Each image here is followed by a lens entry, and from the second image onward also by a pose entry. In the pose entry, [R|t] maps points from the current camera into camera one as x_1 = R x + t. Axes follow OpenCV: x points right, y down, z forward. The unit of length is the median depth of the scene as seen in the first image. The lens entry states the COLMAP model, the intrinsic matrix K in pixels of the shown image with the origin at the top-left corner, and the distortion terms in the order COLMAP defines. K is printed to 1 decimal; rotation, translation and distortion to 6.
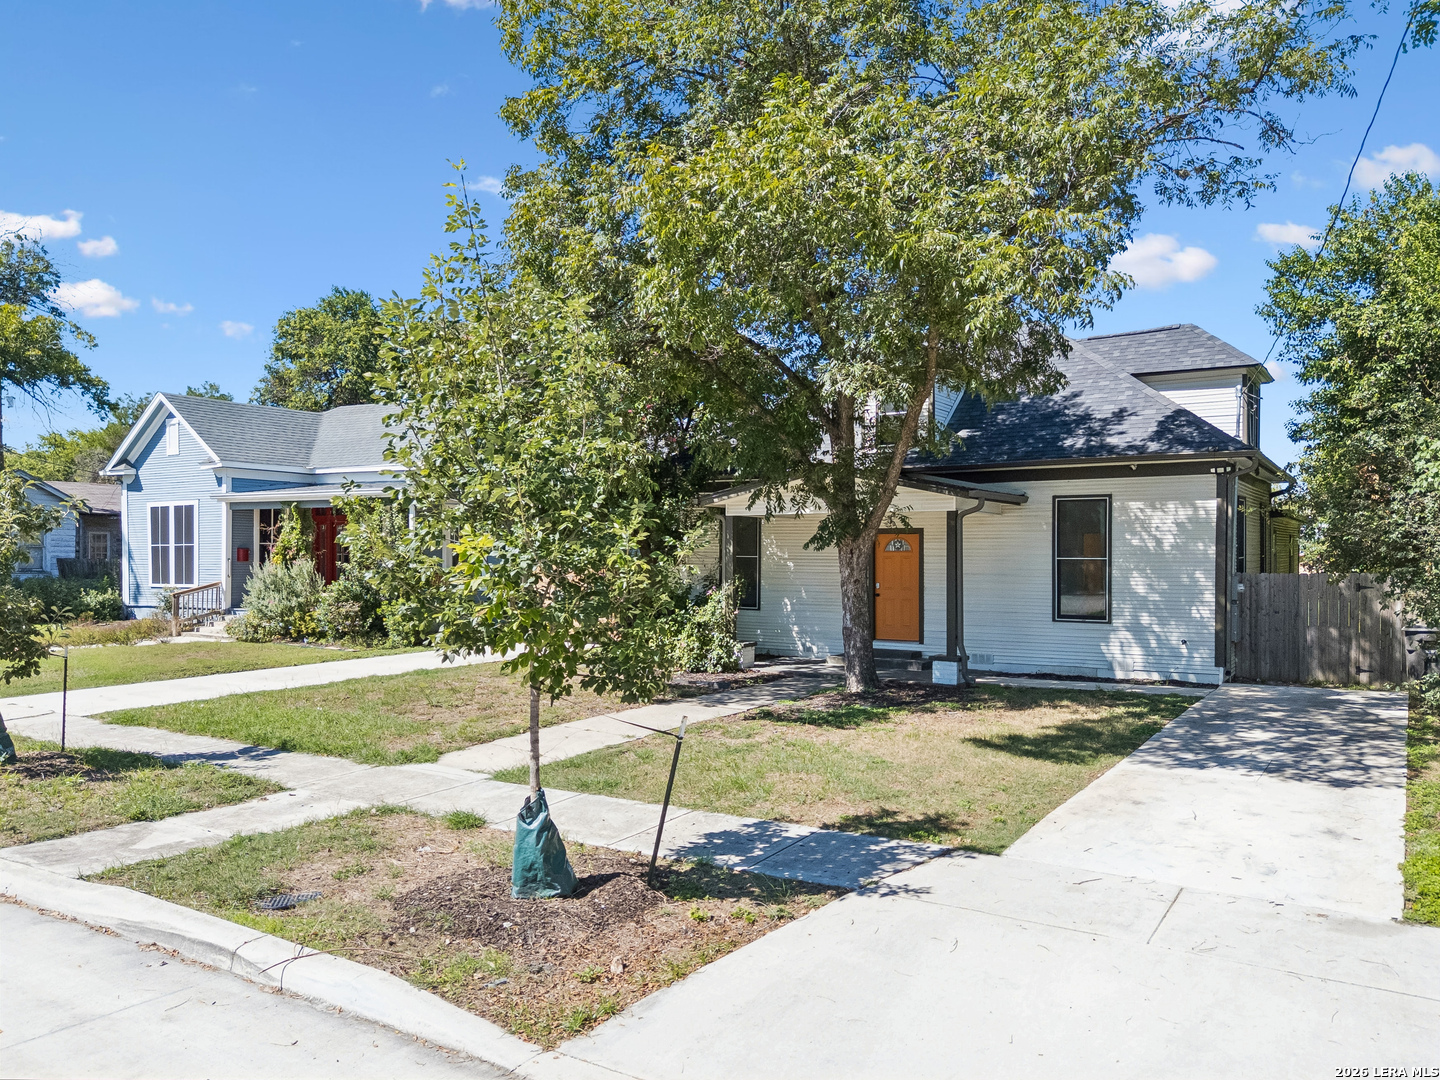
lens RADIAL K [[1086.3, 0, 723.9], [0, 1086.3, 542.9], [0, 0, 1]] dist [0.037090, -0.002376]
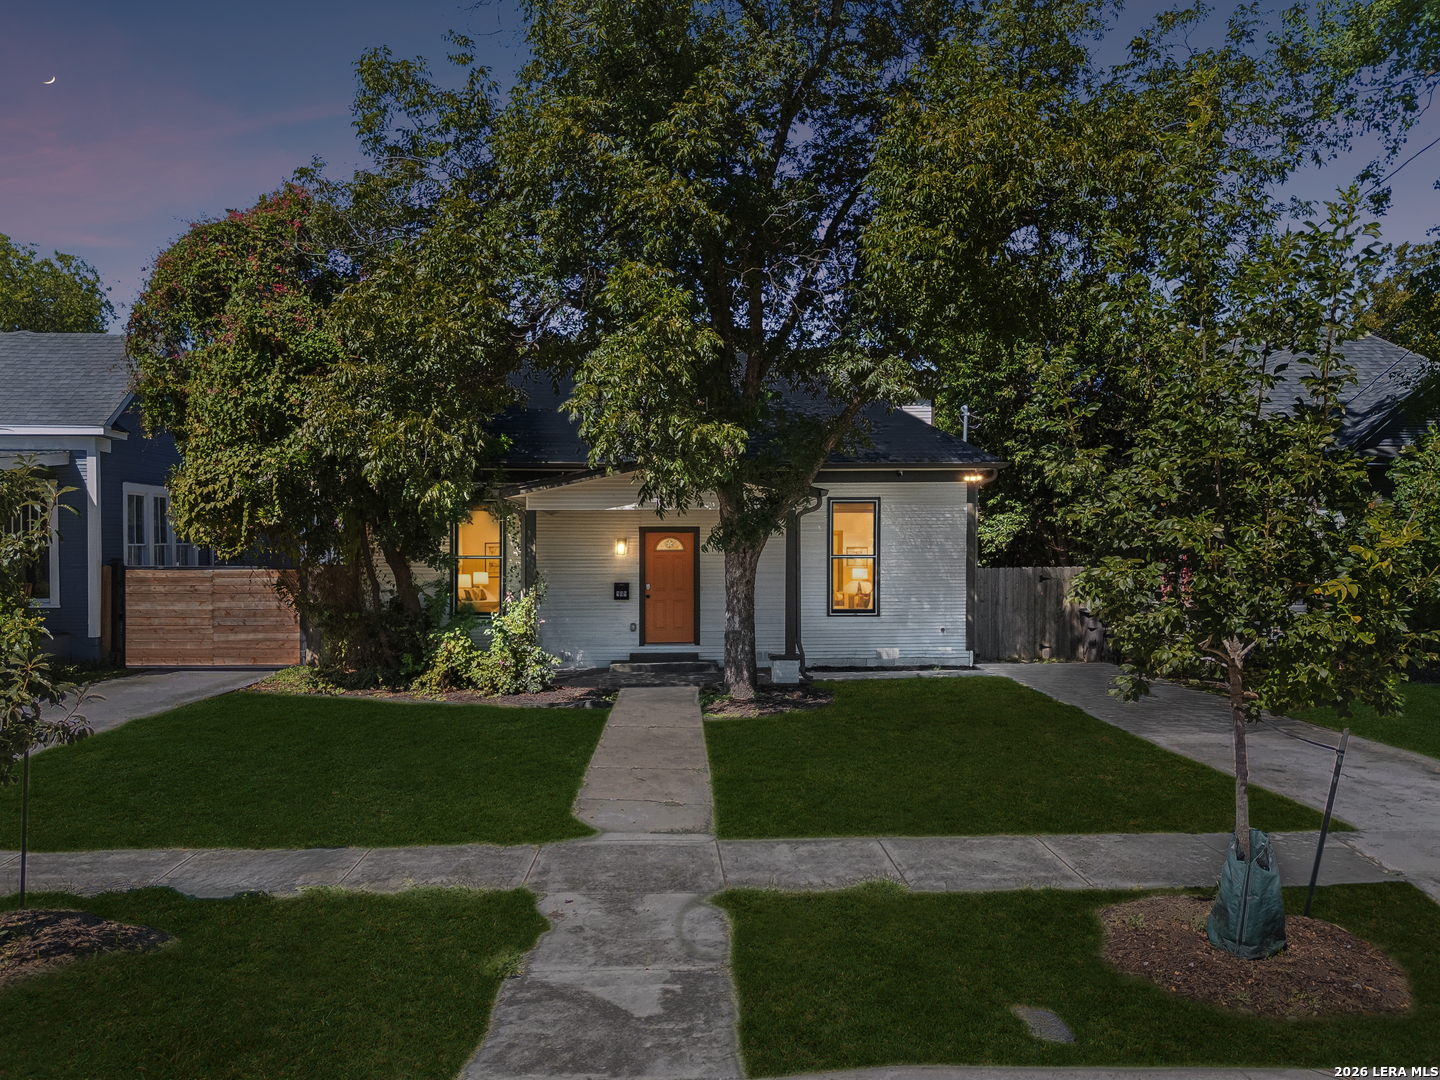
lens RADIAL K [[1086.3, 0, 721.6], [0, 1086.3, 542.8], [0, 0, 1]] dist [0.037090, -0.002376]
pose [[0.811299, 0.002160, 0.584628, -0.428078], [-0.002411, 0.999997, -0.000349, 0.001399], [-0.584627, -0.001127, 0.811301, 0.225817]]
